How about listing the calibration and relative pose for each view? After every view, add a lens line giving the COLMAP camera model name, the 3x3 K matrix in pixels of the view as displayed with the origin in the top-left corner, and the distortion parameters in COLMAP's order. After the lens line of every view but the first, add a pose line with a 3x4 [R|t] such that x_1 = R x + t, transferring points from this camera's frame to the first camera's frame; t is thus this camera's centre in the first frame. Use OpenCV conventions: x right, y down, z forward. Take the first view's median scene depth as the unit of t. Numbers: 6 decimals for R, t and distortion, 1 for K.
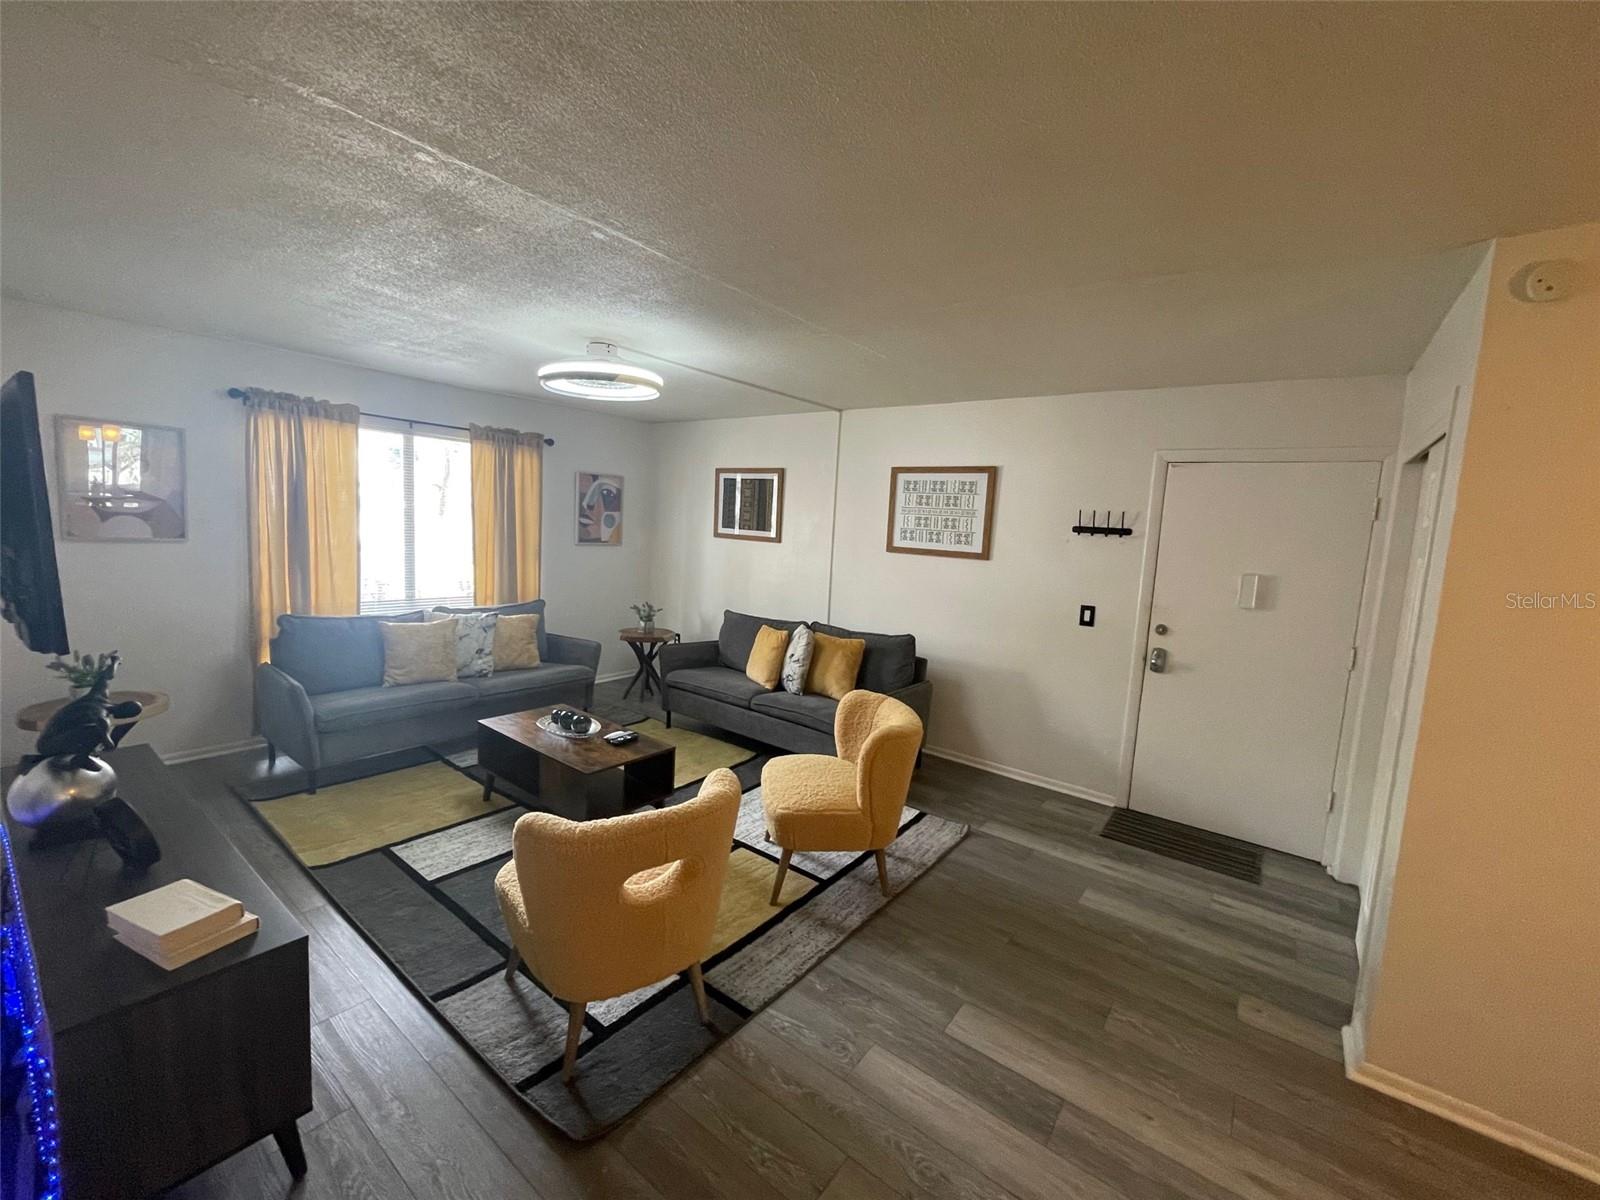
lens RADIAL K [[652.8, 0, 798.4], [0, 652.8, 590.9], [0, 0, 1]] dist [0.002553, 0.000068]
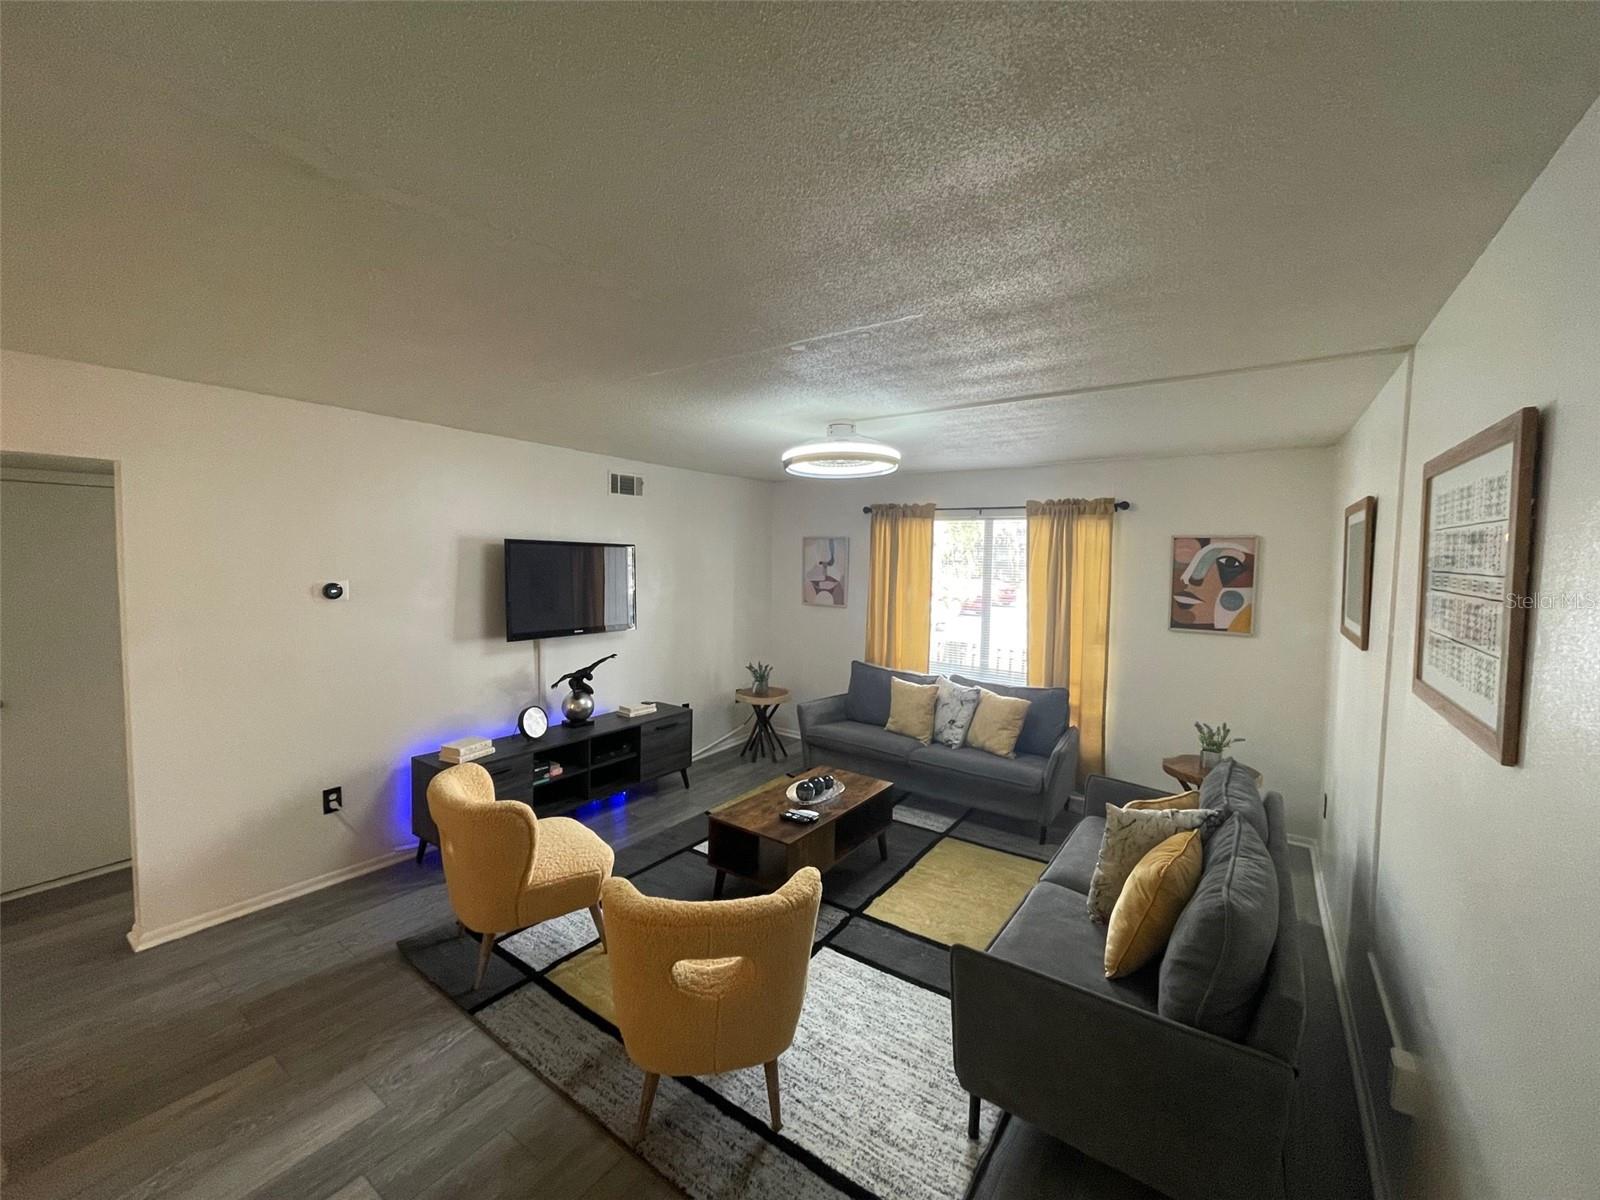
lens RADIAL K [[652.8, 0, 798.4], [0, 652.8, 590.9], [0, 0, 1]] dist [0.002553, 0.000068]
pose [[0.041339, 0.000212, -0.999145, 0.531268], [-0.120676, 0.992680, -0.004783, -0.078626], [0.991831, 0.120771, 0.041061, 0.685988]]
